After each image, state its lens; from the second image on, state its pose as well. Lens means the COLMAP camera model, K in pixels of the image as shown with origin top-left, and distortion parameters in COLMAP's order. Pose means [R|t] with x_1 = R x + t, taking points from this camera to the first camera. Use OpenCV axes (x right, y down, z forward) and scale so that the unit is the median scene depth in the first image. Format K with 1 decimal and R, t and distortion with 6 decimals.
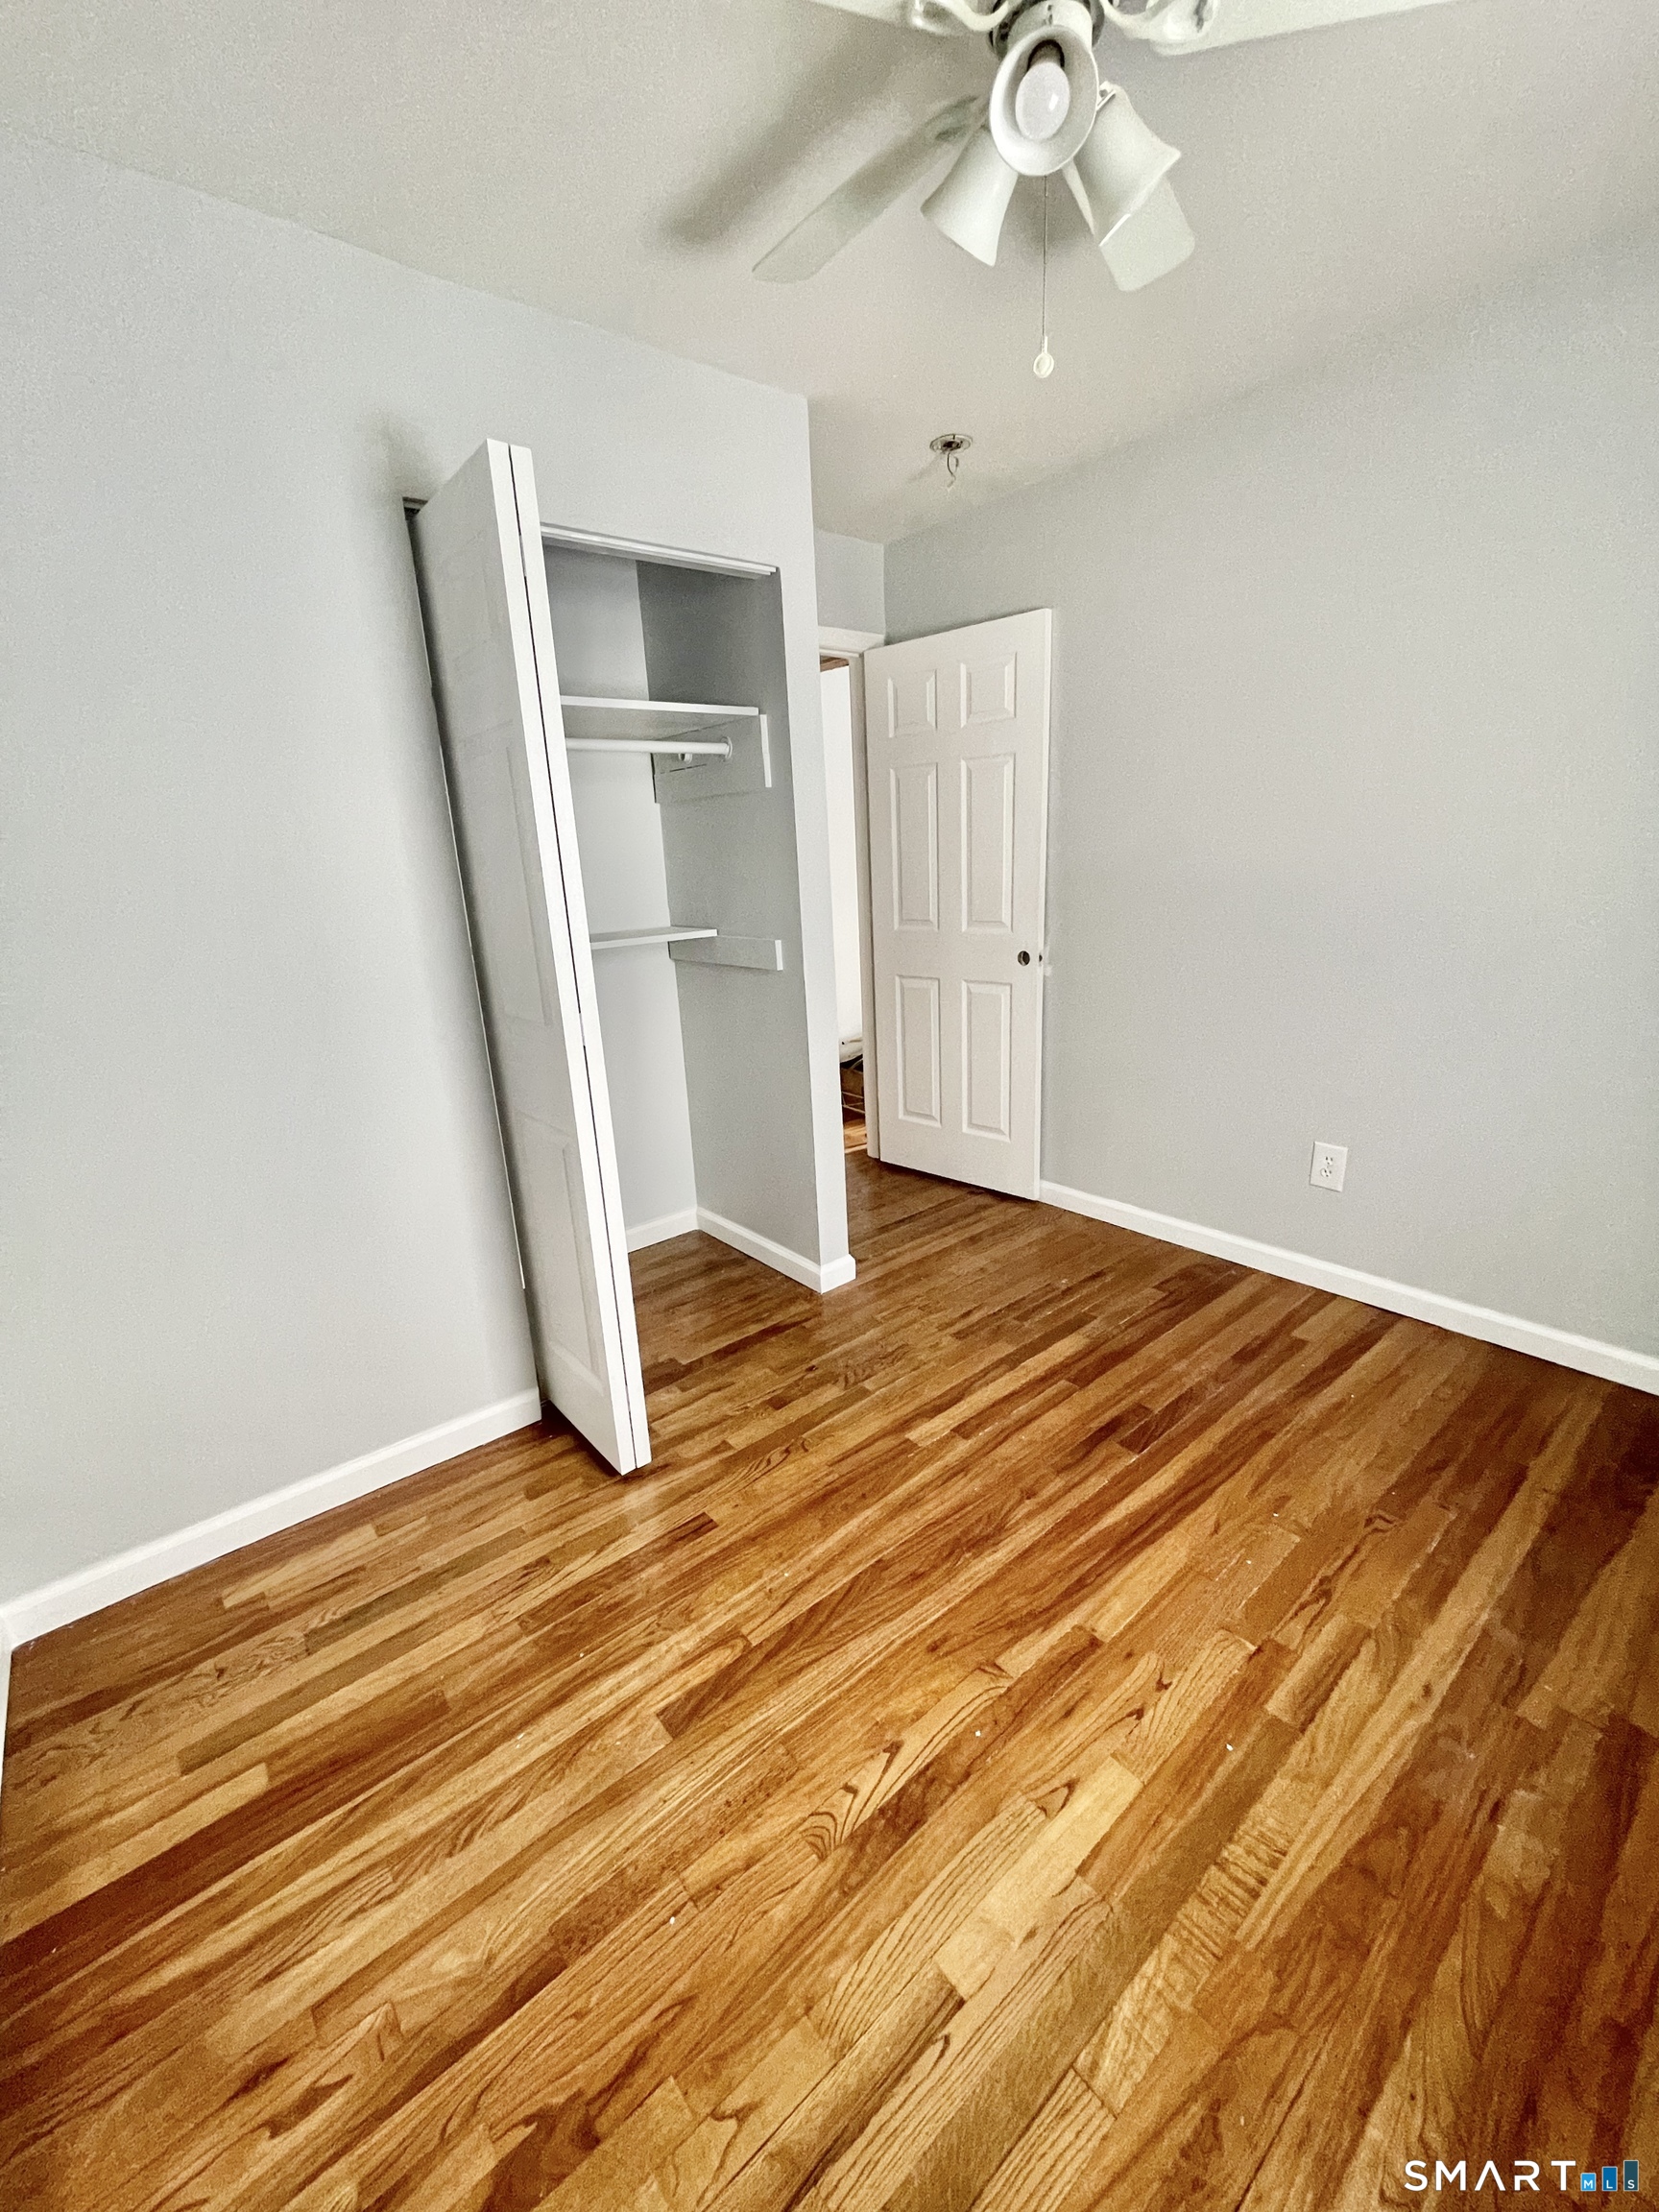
lens RADIAL K [[891.1, 0, 831.5], [0, 891.1, 1082.9], [0, 0, 1]] dist [0.001523, -0.000283]
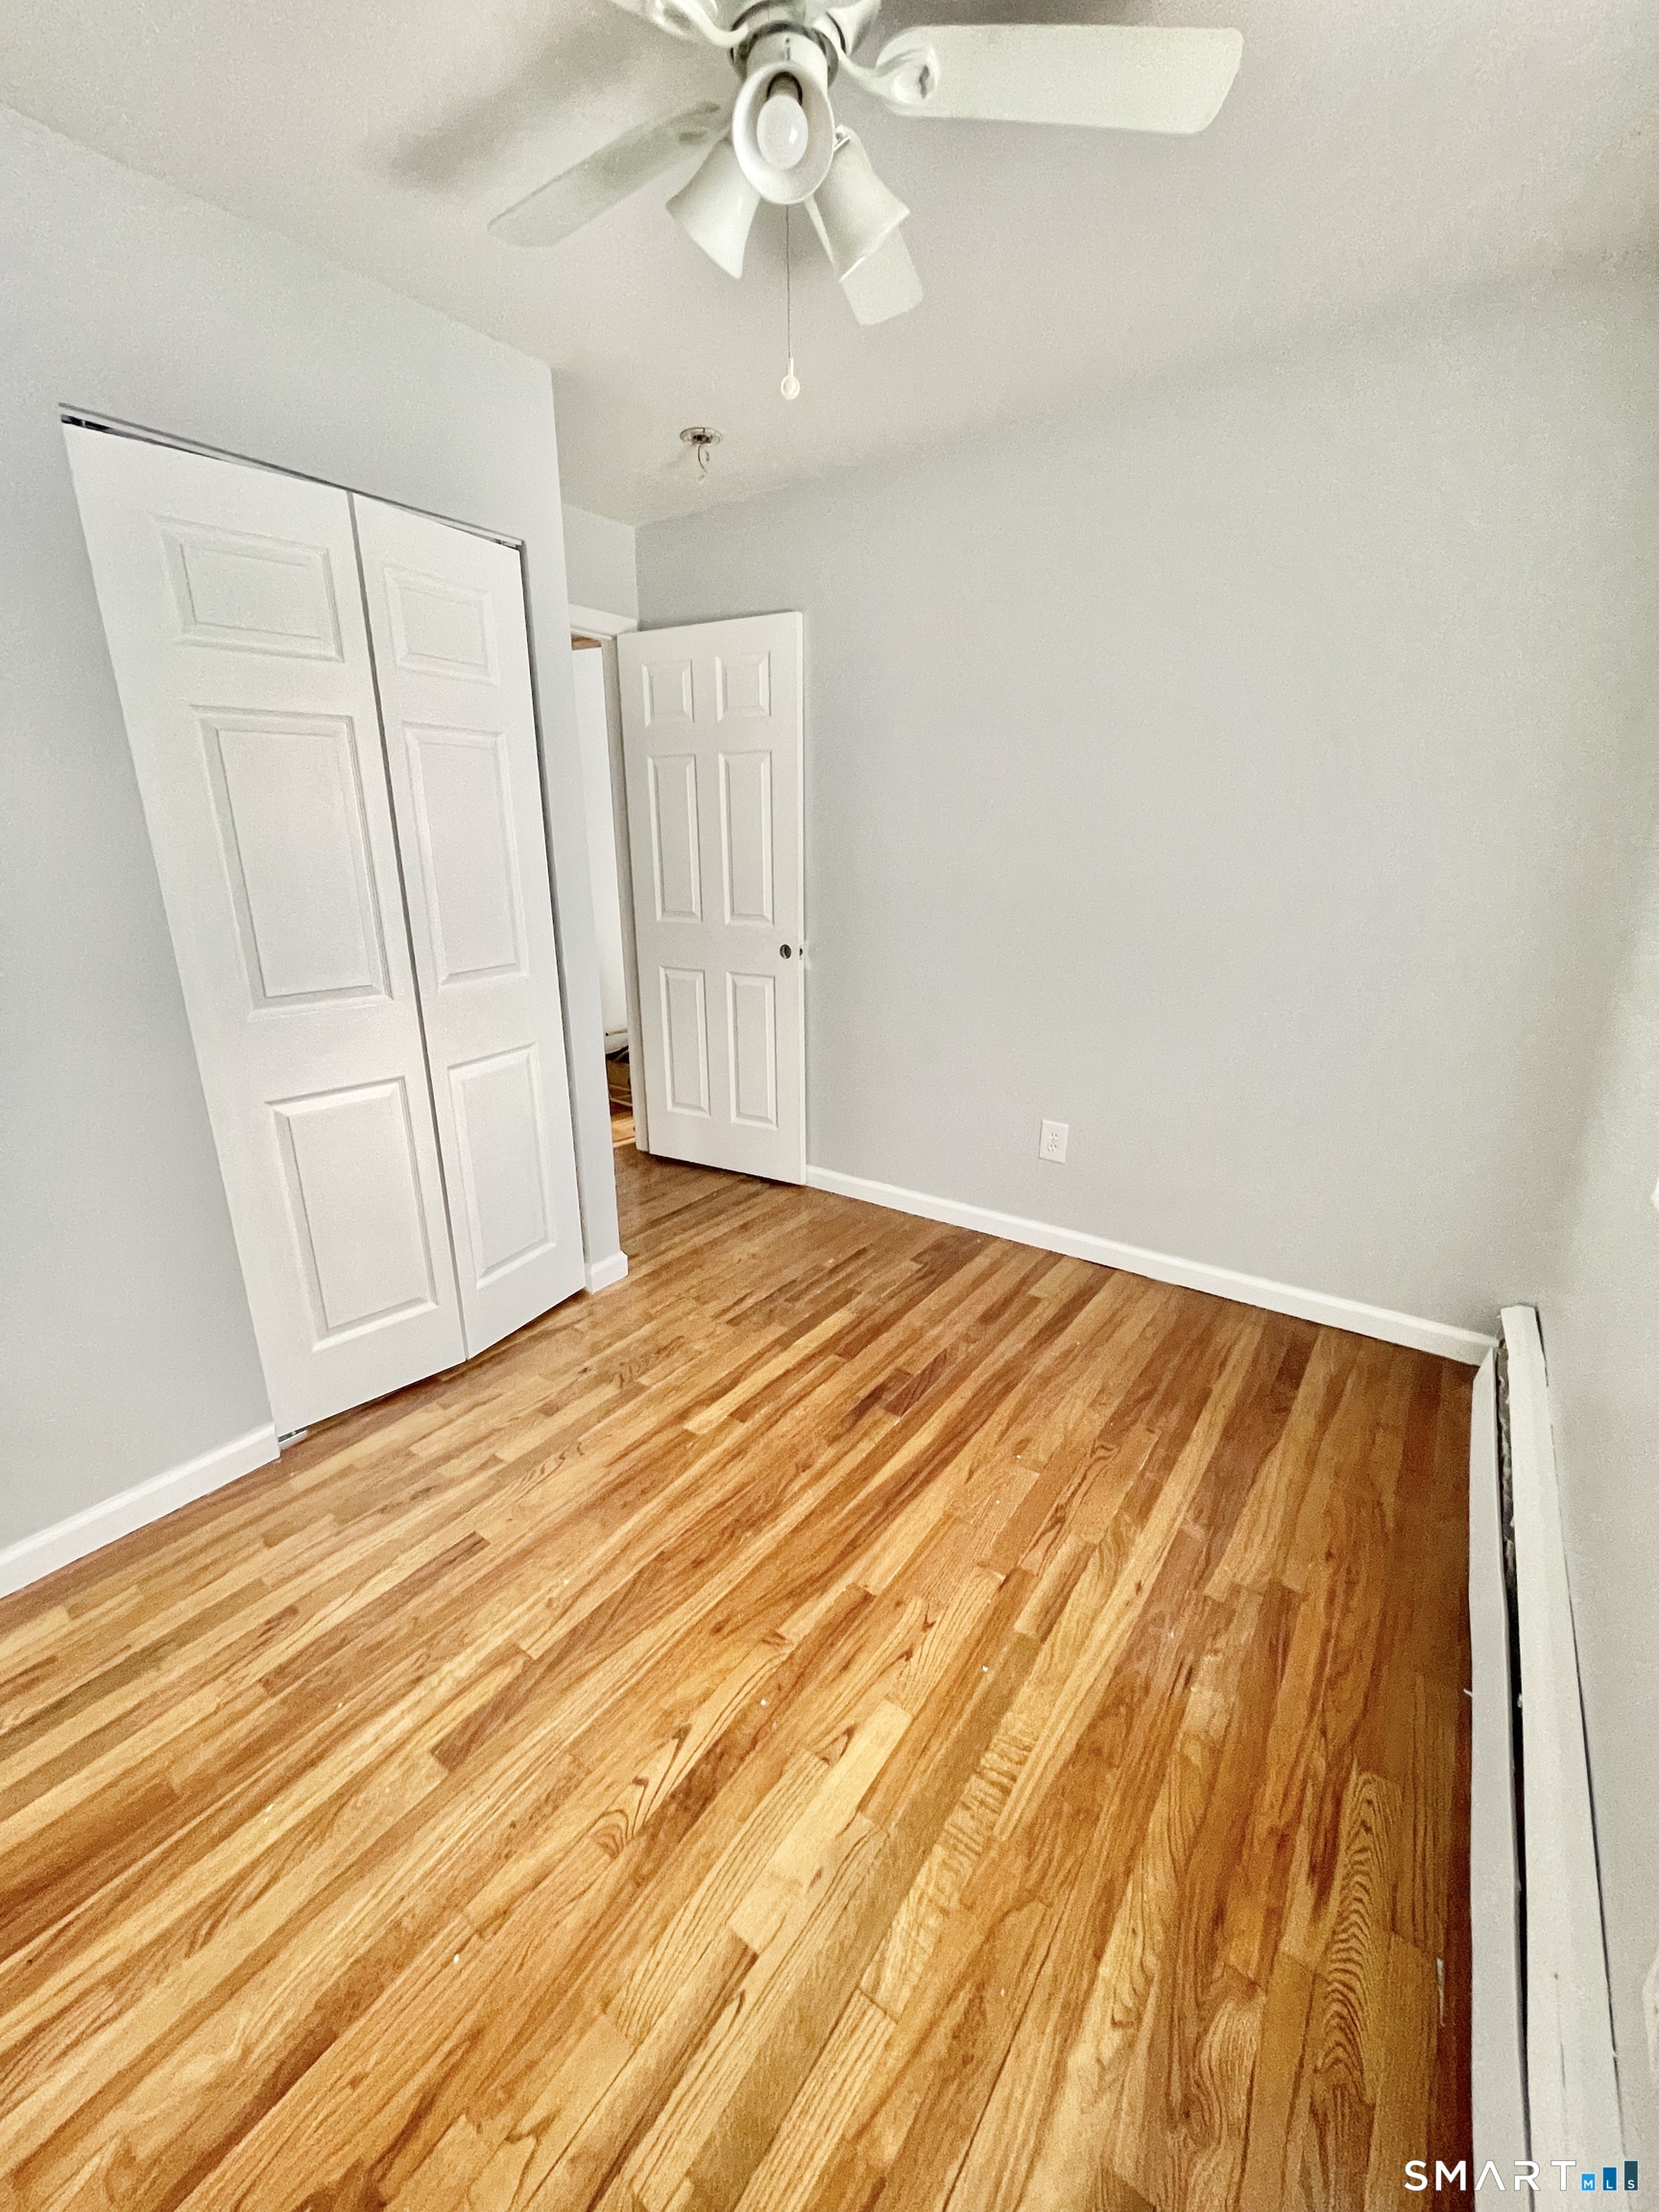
lens RADIAL K [[891.1, 0, 823.3], [0, 891.1, 1061.8], [0, 0, 1]] dist [0.001523, -0.000283]
pose [[0.967521, -0.020959, 0.251921, -0.012575], [0.023301, 0.999709, -0.006319, -0.010449], [-0.251716, 0.011984, 0.967727, -0.032584]]
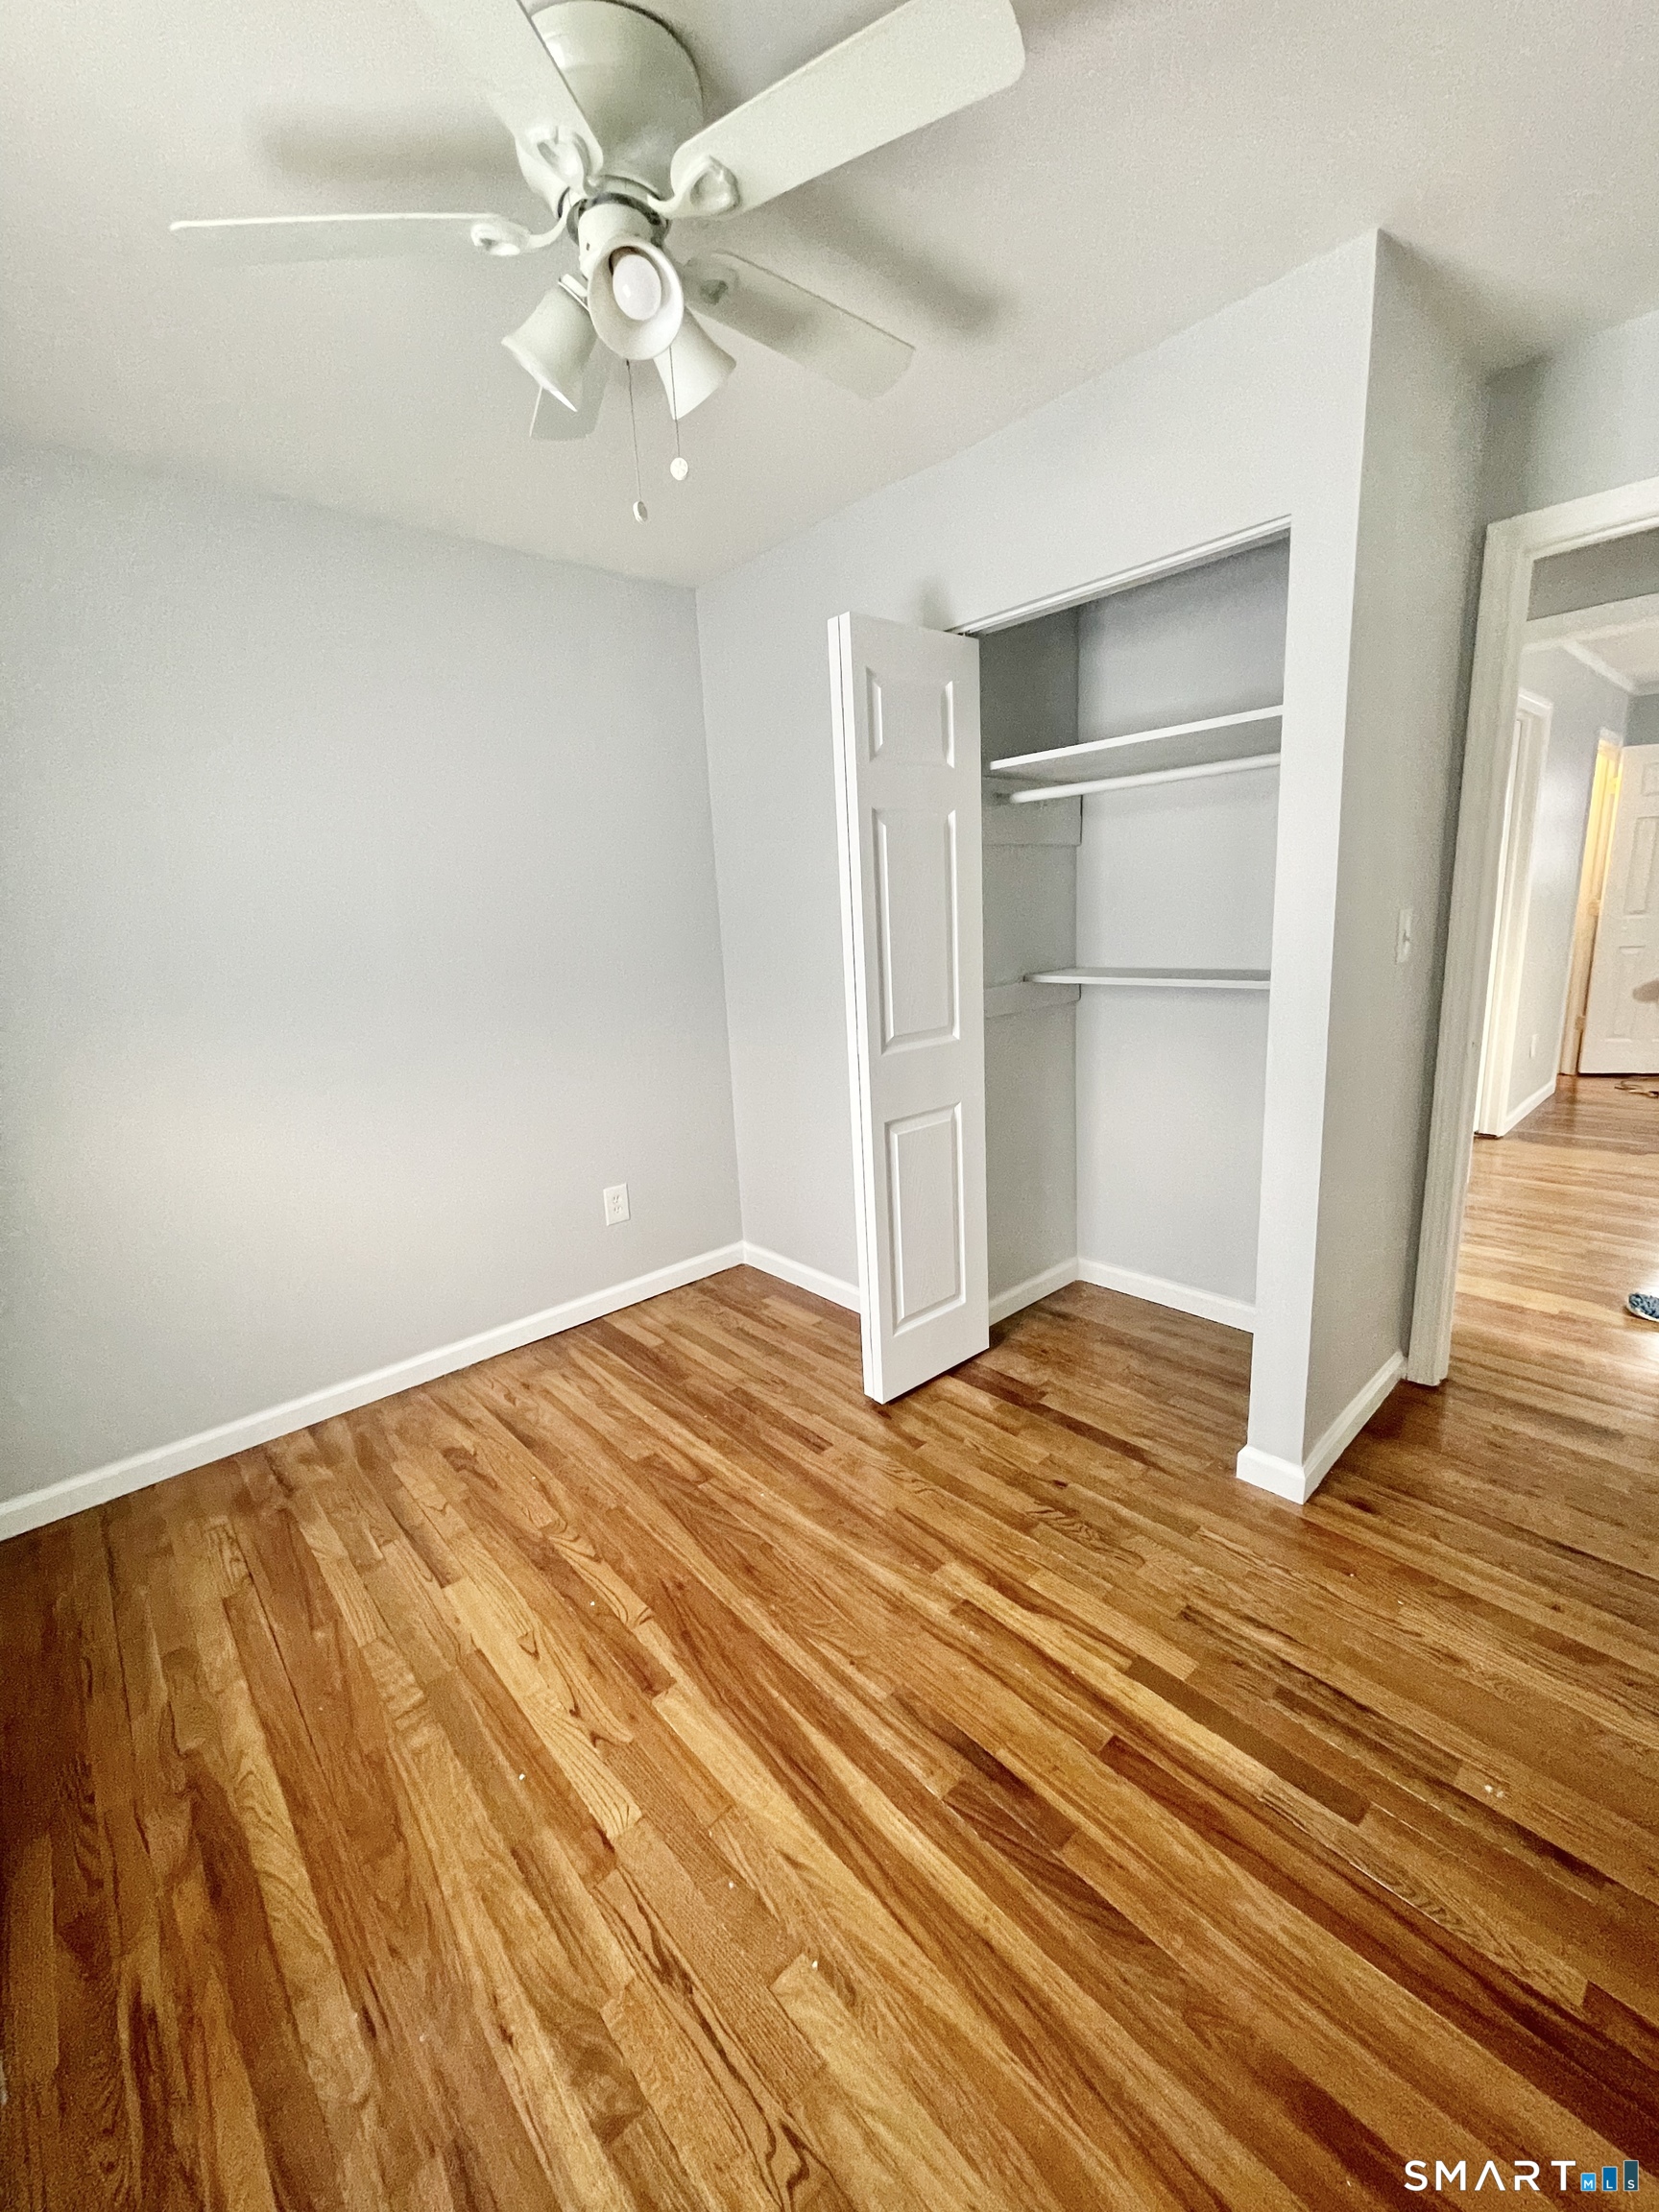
lens RADIAL K [[891.1, 0, 823.8], [0, 891.1, 1093.5], [0, 0, 1]] dist [0.001523, -0.000283]
pose [[0.043300, 0.252925, -0.966517, 1.082114], [-0.198317, 0.950348, 0.239809, -0.319703], [0.979181, 0.181293, 0.091309, 0.920352]]
